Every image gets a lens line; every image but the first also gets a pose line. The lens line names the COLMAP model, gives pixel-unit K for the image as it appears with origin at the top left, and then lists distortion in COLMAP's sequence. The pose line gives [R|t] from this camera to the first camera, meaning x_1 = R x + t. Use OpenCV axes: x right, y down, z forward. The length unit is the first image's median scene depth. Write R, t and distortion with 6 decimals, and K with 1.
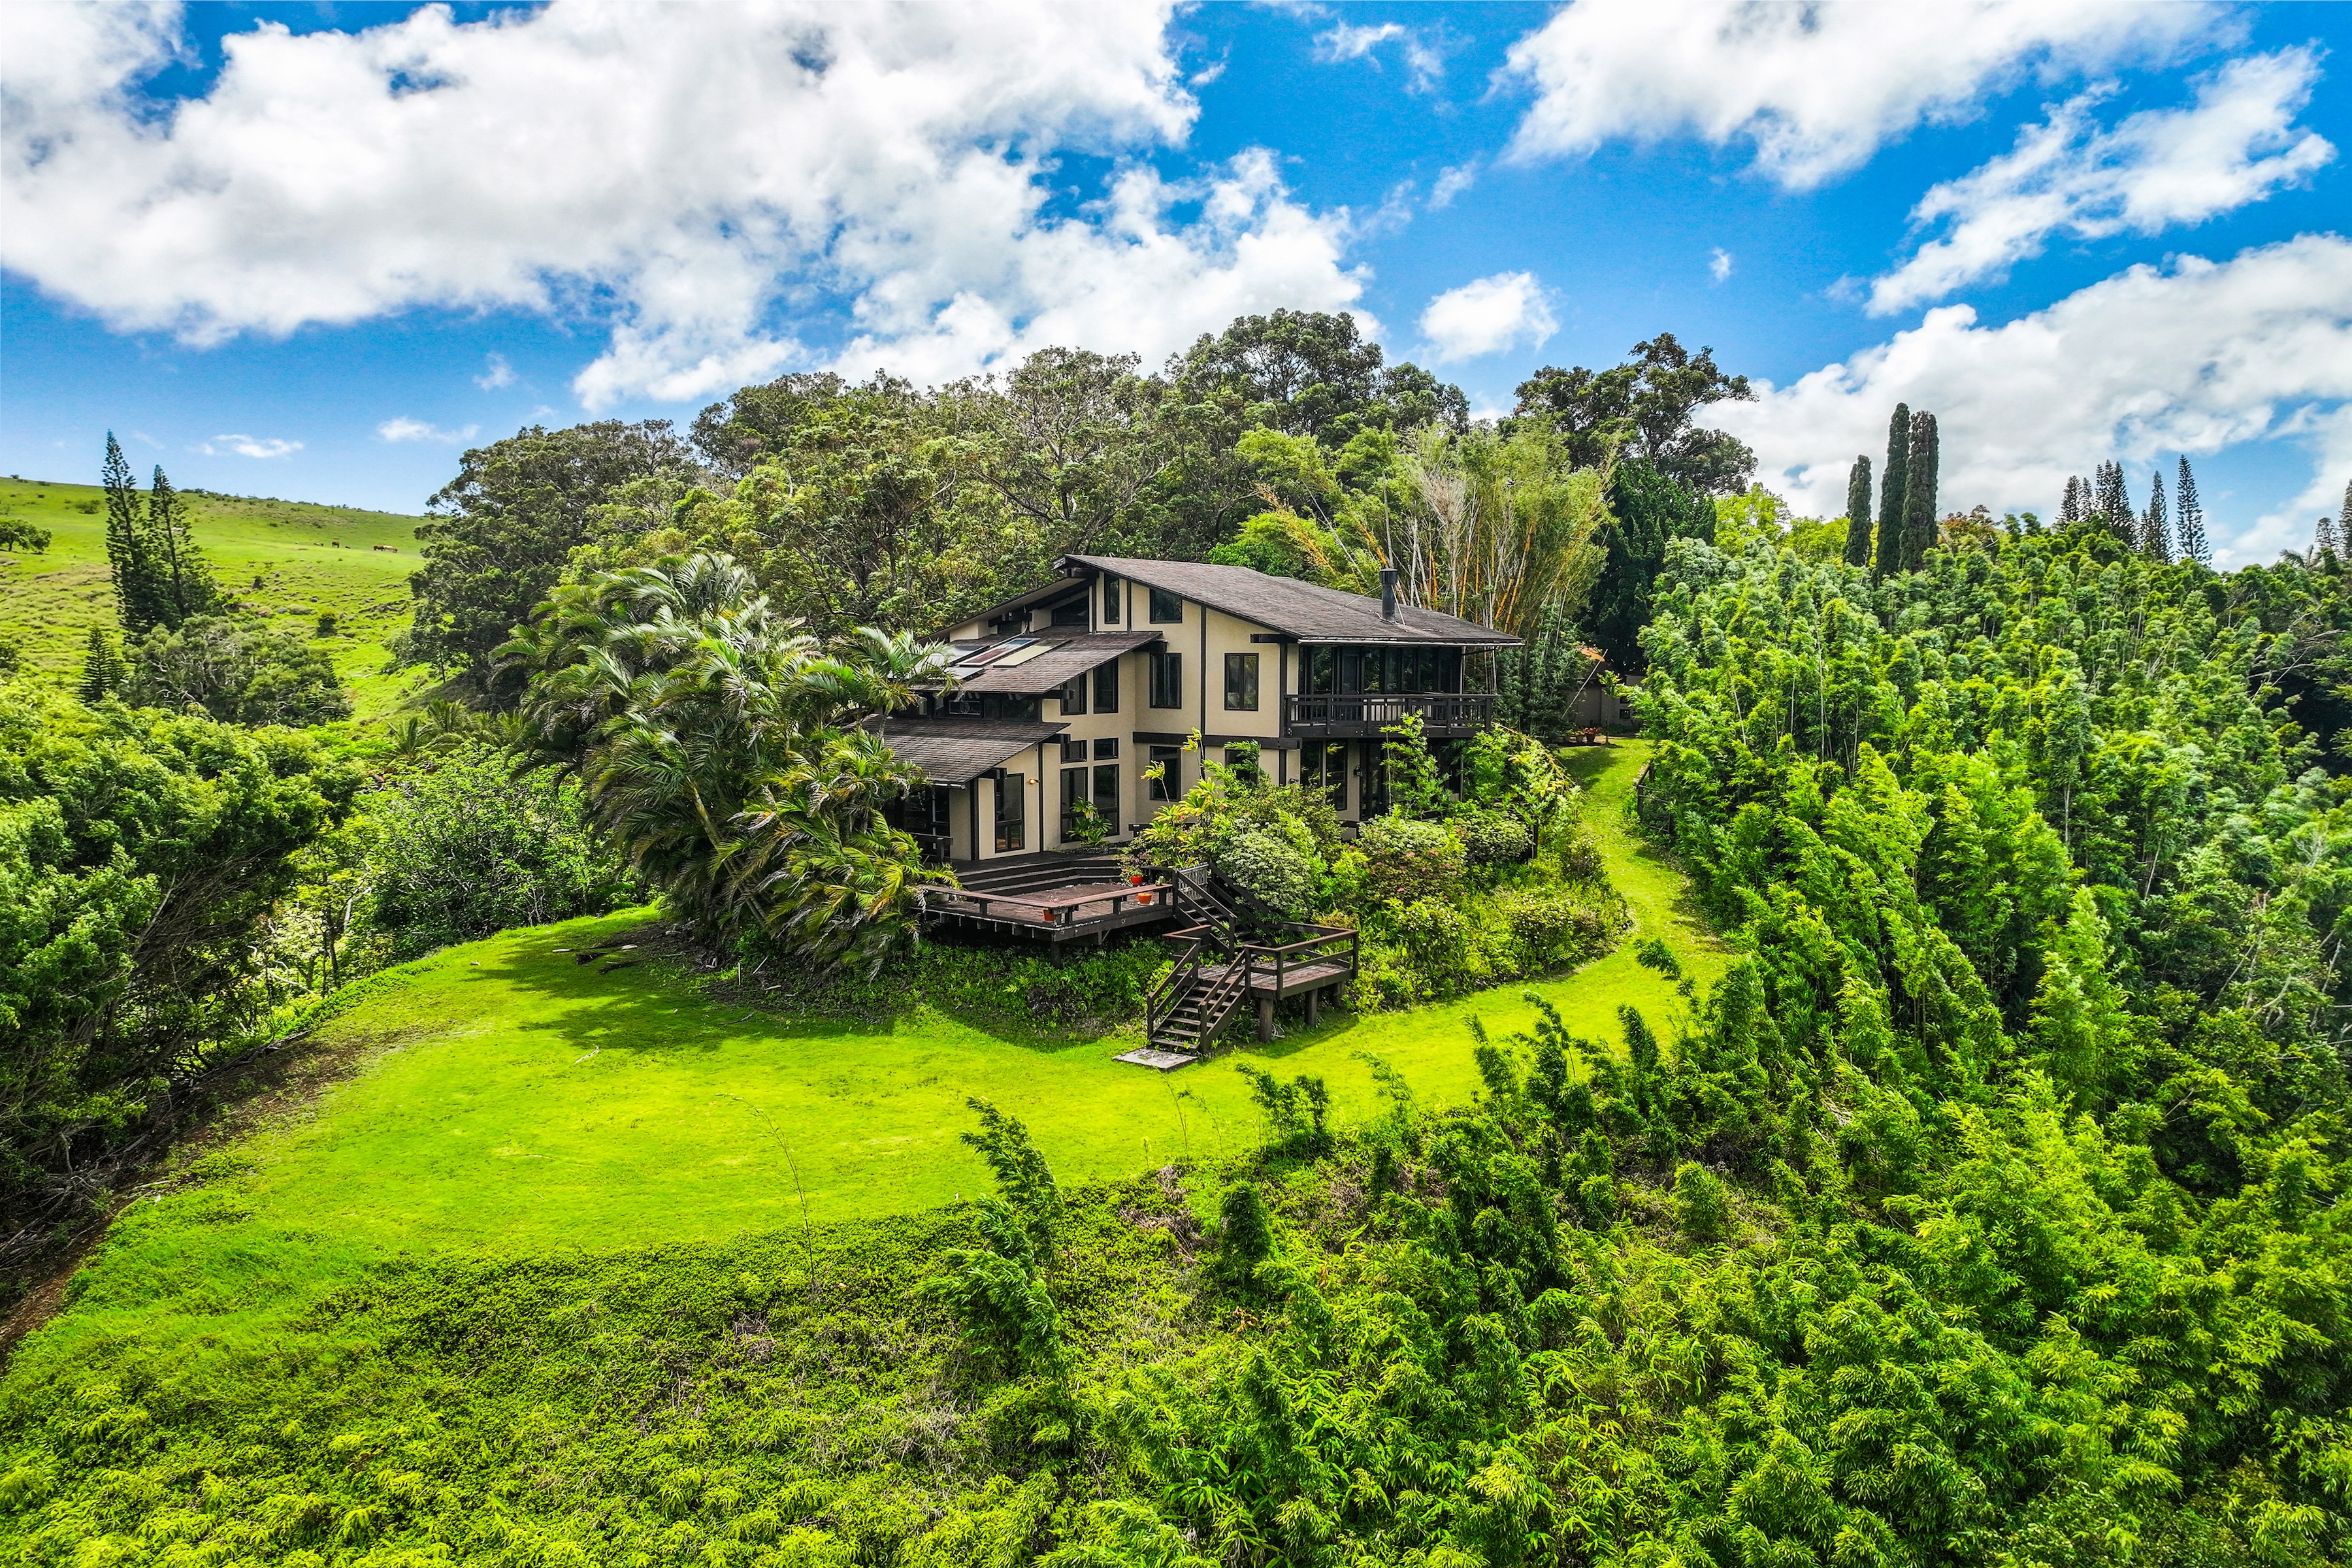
lens RADIAL K [[1700.2, 0, 1210.5], [0, 1700.2, 793.3], [0, 0, 1]] dist [0.005746, 0.011331]
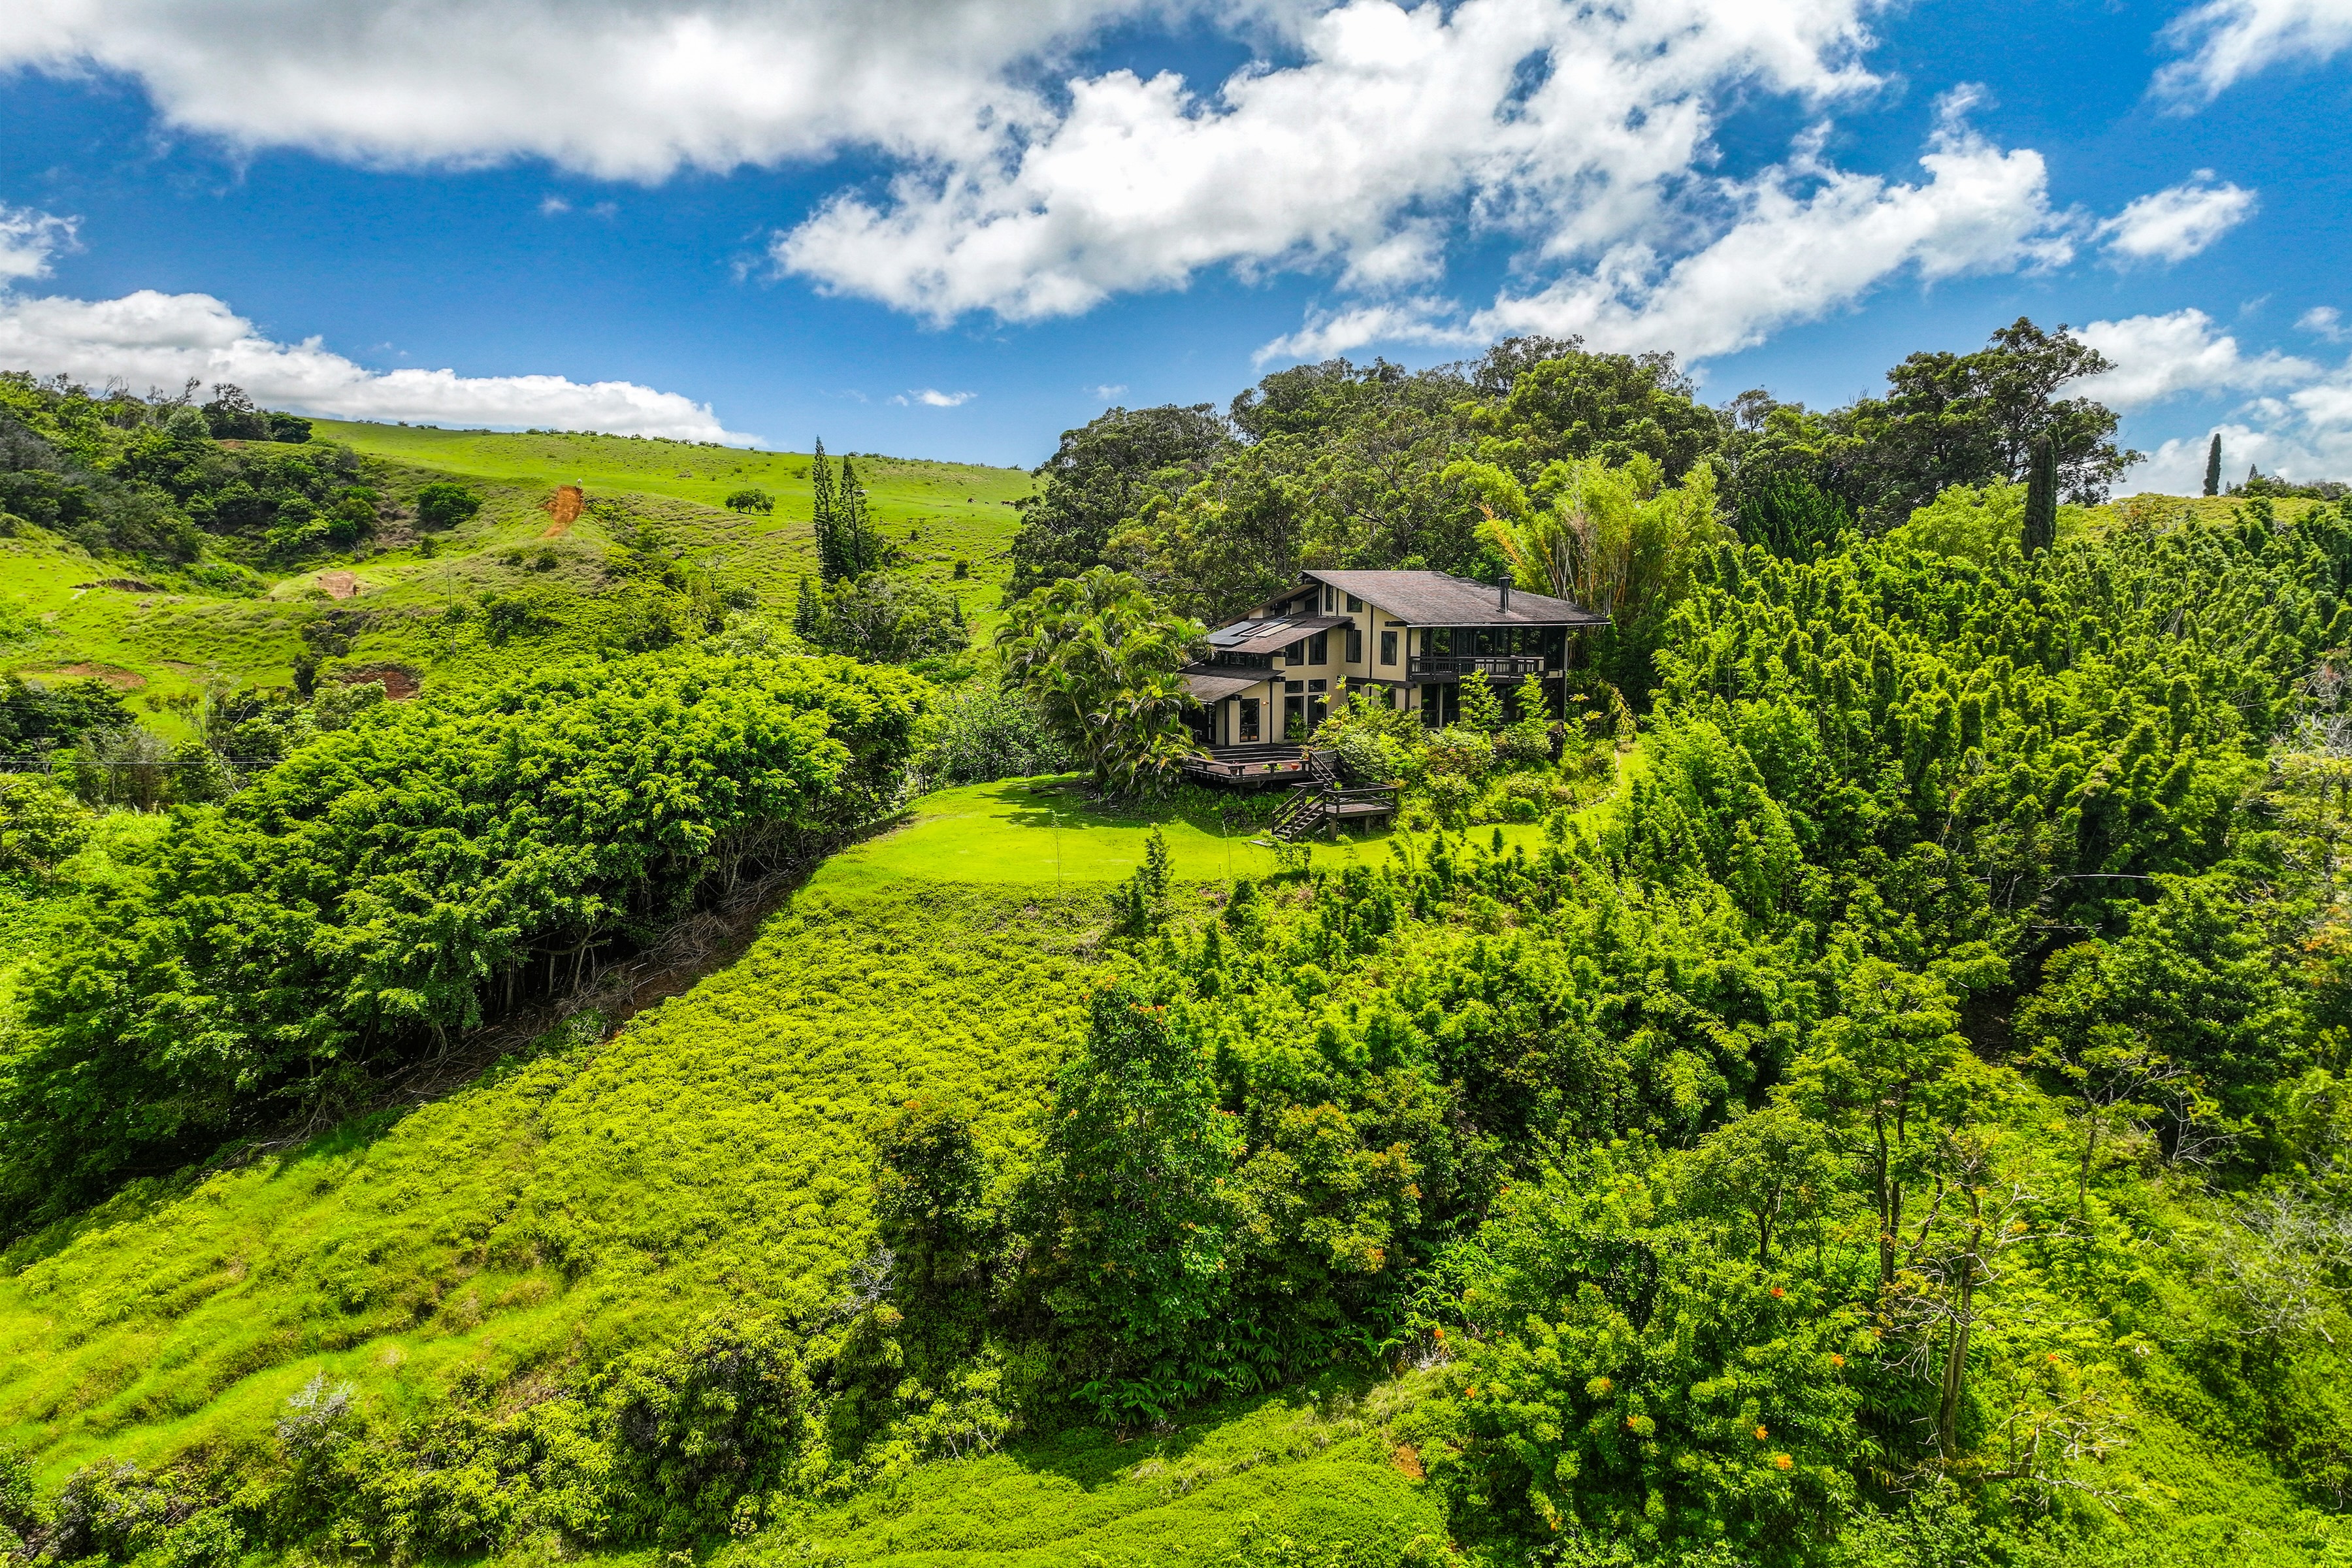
lens RADIAL K [[1700.2, 0, 1210.5], [0, 1700.2, 793.3], [0, 0, 1]] dist [0.005746, 0.011331]
pose [[0.942291, 0.043615, -0.331942, 0.421196], [-0.029609, 0.998449, 0.047137, 0.004975], [0.333484, -0.034588, 0.942121, -0.672861]]
